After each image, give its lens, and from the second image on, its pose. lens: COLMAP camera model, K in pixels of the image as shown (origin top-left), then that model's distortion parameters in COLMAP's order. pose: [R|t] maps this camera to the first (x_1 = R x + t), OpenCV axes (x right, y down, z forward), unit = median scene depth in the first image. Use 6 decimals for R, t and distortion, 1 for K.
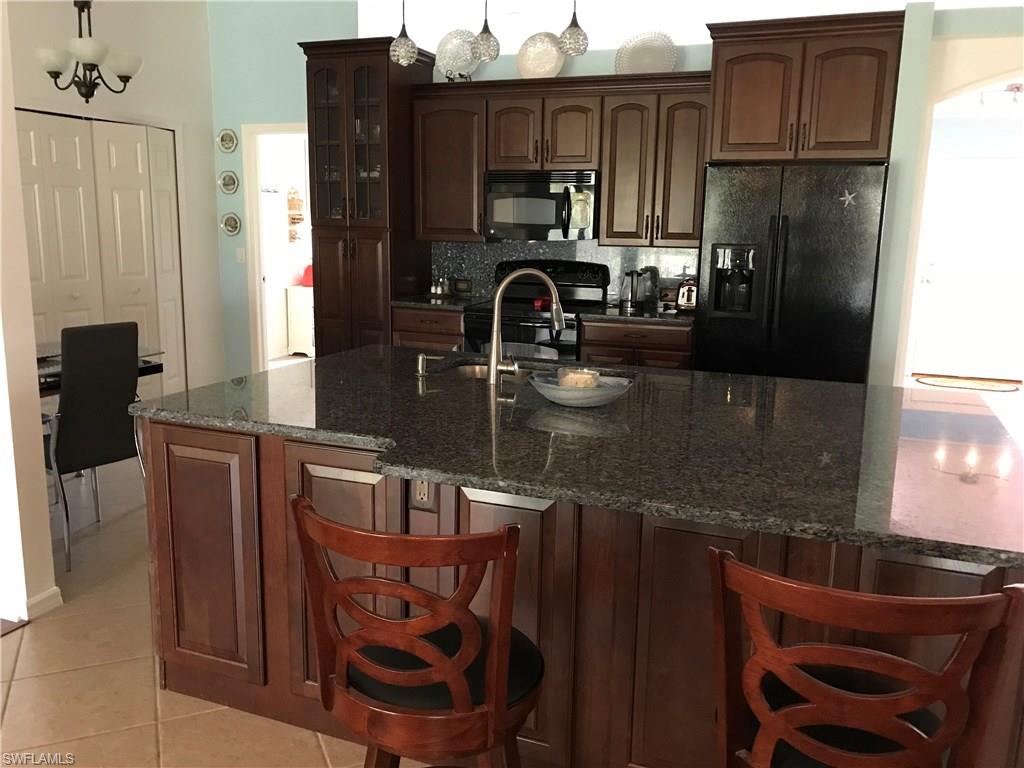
lens RADIAL K [[841.7, 0, 512.0], [0, 841.7, 384.0], [0, 0, 1]] dist [0.030610, -0.004475]
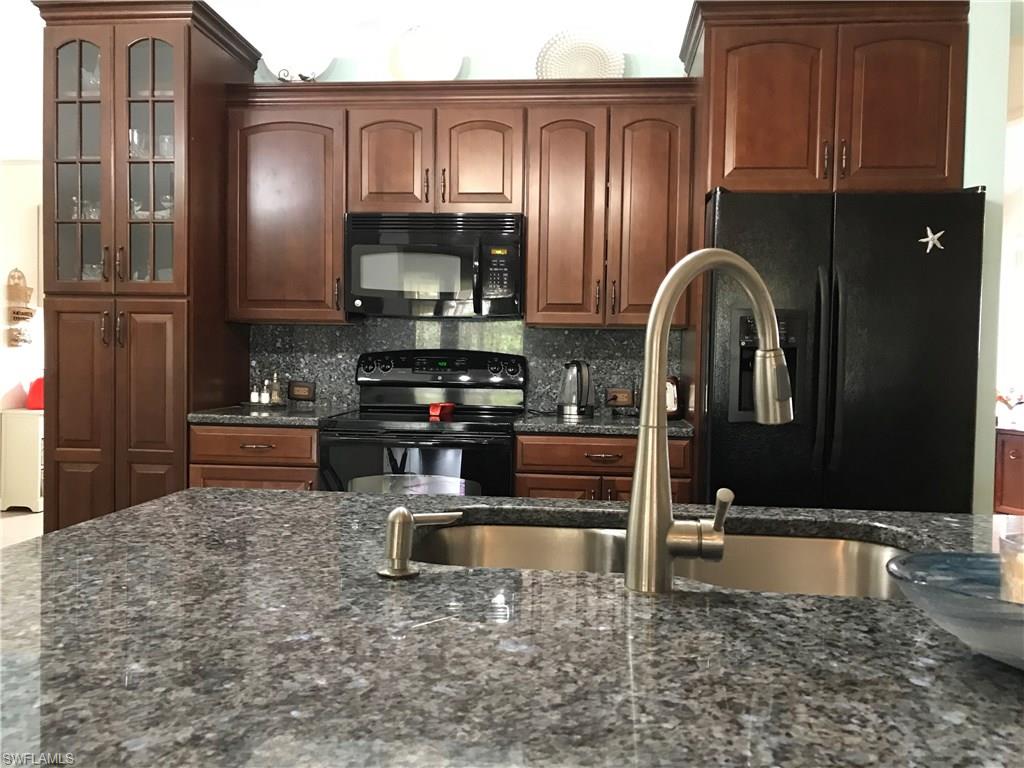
lens RADIAL K [[841.7, 0, 512.0], [0, 841.7, 384.0], [0, 0, 1]] dist [0.030610, -0.004475]
pose [[0.963071, -0.006339, 0.269172, -0.083107], [0.049744, 0.986702, -0.154741, -0.013973], [-0.264612, 0.162416, 0.950580, 0.360744]]
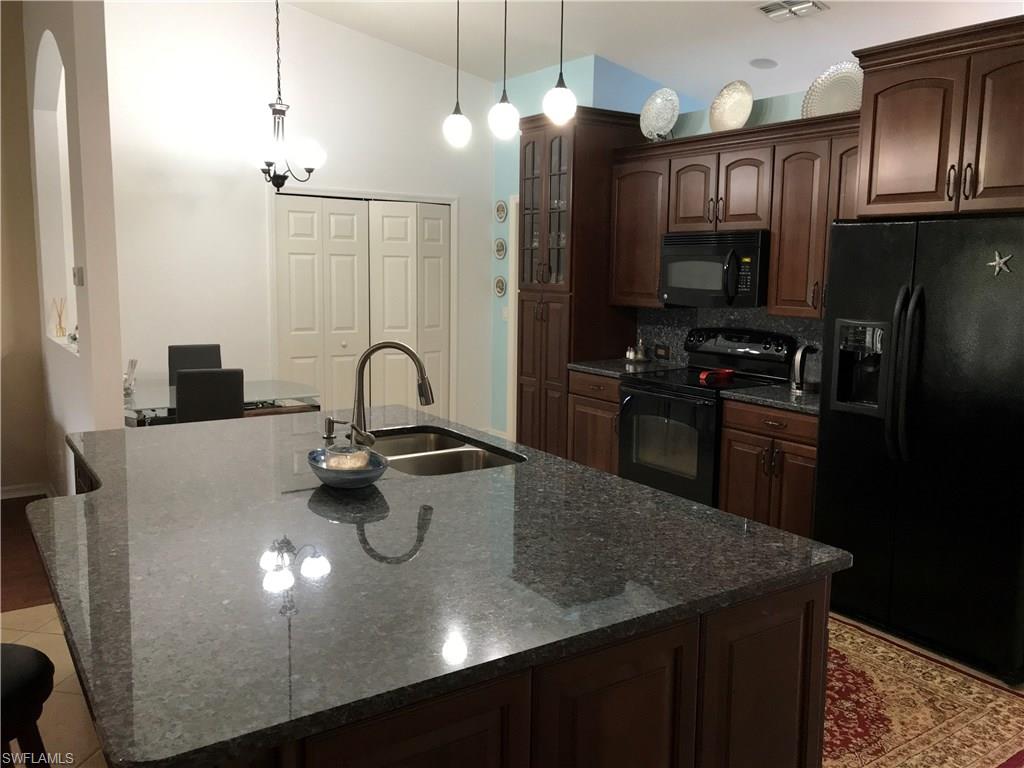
lens RADIAL K [[841.7, 0, 512.0], [0, 841.7, 384.0], [0, 0, 1]] dist [0.030610, -0.004475]
pose [[0.824755, 0.076060, -0.560352, 0.363094], [-0.110484, 0.993490, -0.027764, -0.039194], [0.554593, 0.084809, 0.827789, 0.136701]]
